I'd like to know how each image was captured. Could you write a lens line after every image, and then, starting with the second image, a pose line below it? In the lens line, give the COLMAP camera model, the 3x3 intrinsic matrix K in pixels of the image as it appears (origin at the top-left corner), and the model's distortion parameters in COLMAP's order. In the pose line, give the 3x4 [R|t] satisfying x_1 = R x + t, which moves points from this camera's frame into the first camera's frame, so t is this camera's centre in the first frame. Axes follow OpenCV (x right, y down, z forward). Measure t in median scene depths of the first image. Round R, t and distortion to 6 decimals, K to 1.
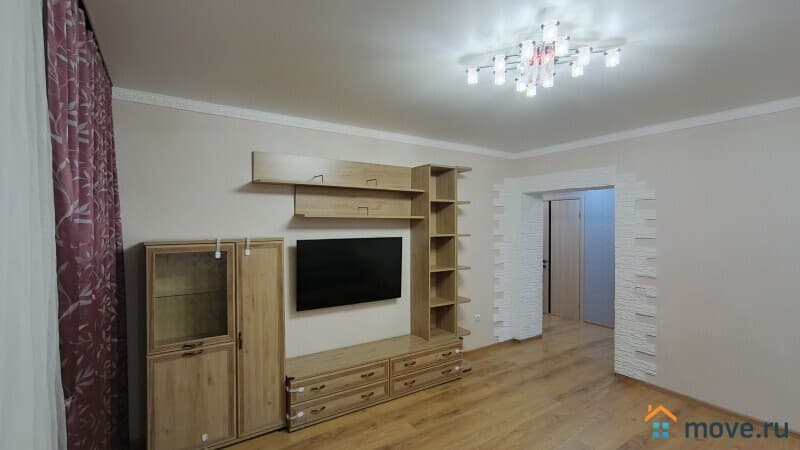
lens RADIAL K [[362.5, 0, 402.0], [0, 362.5, 227.5], [0, 0, 1]] dist [-0.001710, 0.000961]
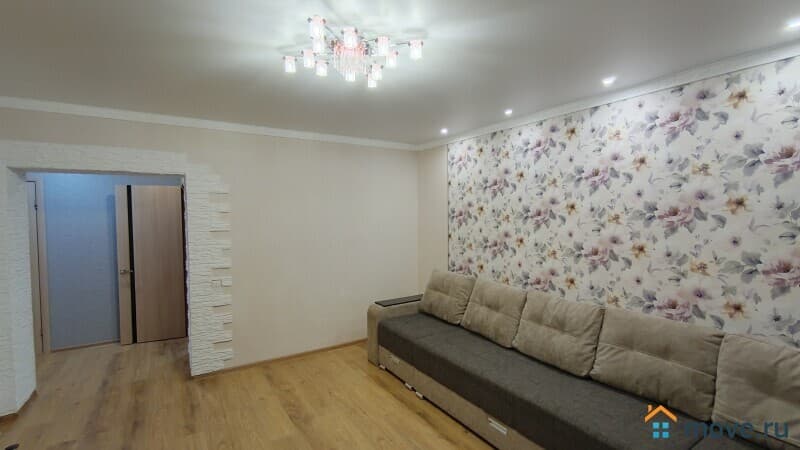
lens RADIAL K [[362.5, 0, 402.0], [0, 362.5, 227.5], [0, 0, 1]] dist [-0.001710, 0.000961]
pose [[0.006040, -0.041325, 0.999128, -0.362288], [0.020677, 0.998937, 0.041192, -0.011459], [-0.999768, 0.020410, 0.006888, 0.498614]]
